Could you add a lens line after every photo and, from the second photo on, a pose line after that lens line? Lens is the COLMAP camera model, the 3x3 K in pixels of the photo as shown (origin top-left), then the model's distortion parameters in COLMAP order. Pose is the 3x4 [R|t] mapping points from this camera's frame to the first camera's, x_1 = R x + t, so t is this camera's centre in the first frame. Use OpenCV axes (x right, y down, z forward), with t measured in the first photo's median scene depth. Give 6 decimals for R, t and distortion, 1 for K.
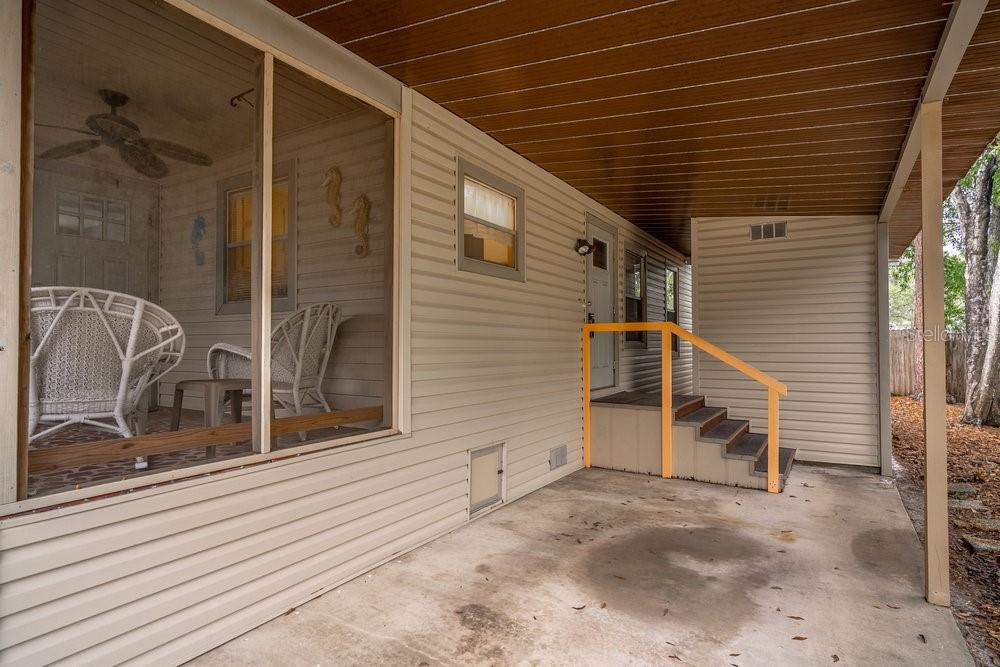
lens RADIAL K [[572.3, 0, 477.5], [0, 572.3, 335.1], [0, 0, 1]] dist [-0.001588, -0.000469]
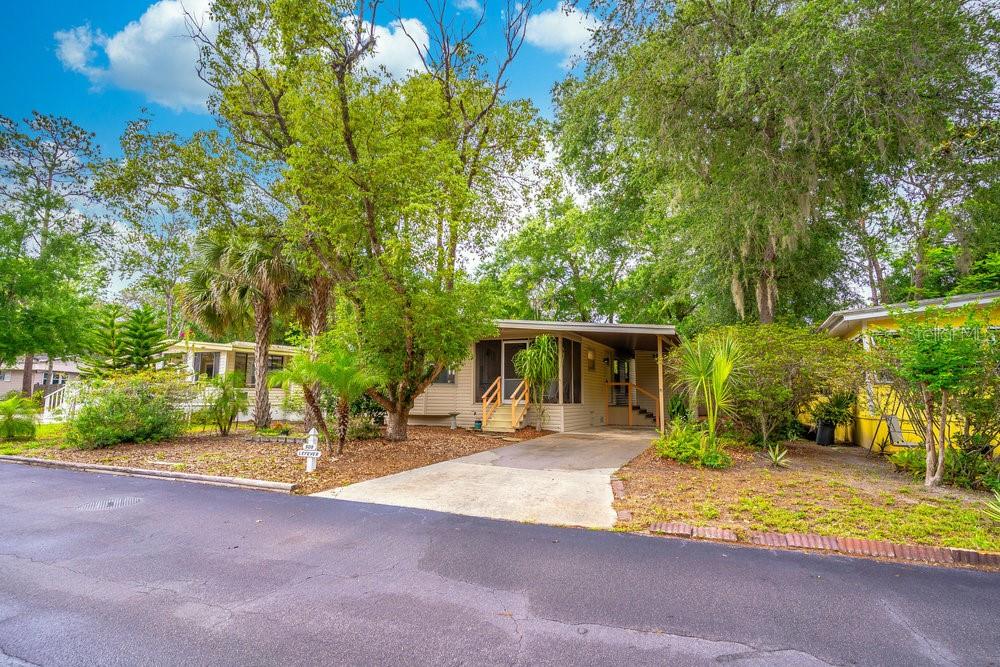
lens RADIAL K [[478.6, 0, 500.0], [0, 478.6, 333.5], [0, 0, 1]] dist [-0.001989, 0.000031]
pose [[0.995809, 0.014051, 0.090372, -0.707026], [-0.003038, 0.992665, -0.120860, 0.035133], [-0.091407, 0.120079, 0.988547, -1.810440]]
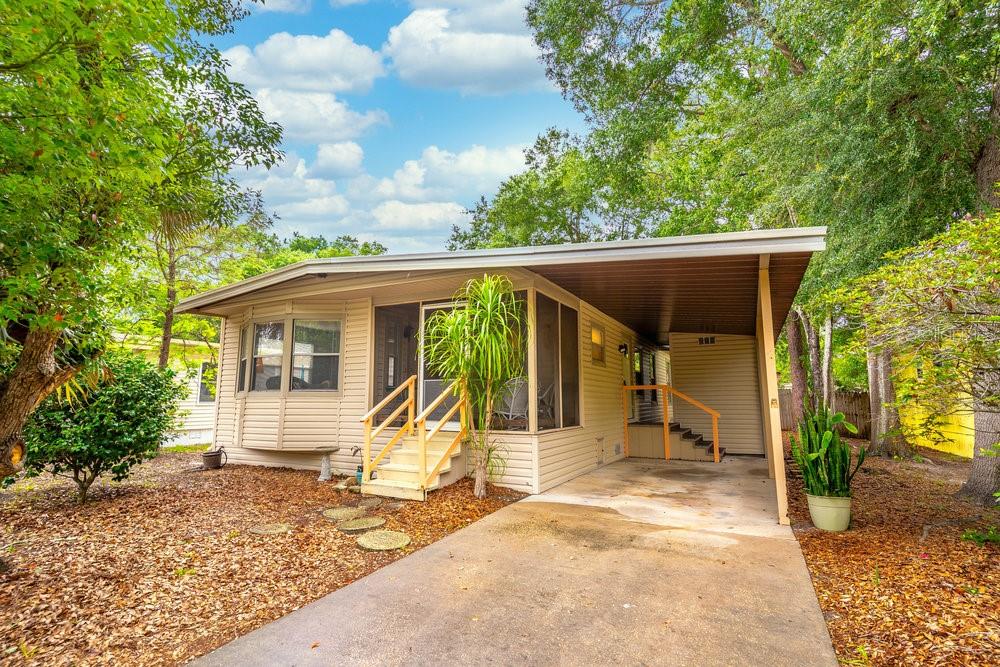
lens RADIAL K [[478.6, 0, 500.0], [0, 478.6, 333.5], [0, 0, 1]] dist [-0.001989, 0.000031]
pose [[0.997424, 0.005734, 0.071499, -0.376737], [0.003473, 0.991770, -0.127984, 0.011870], [-0.071645, 0.127902, 0.989196, -0.688606]]
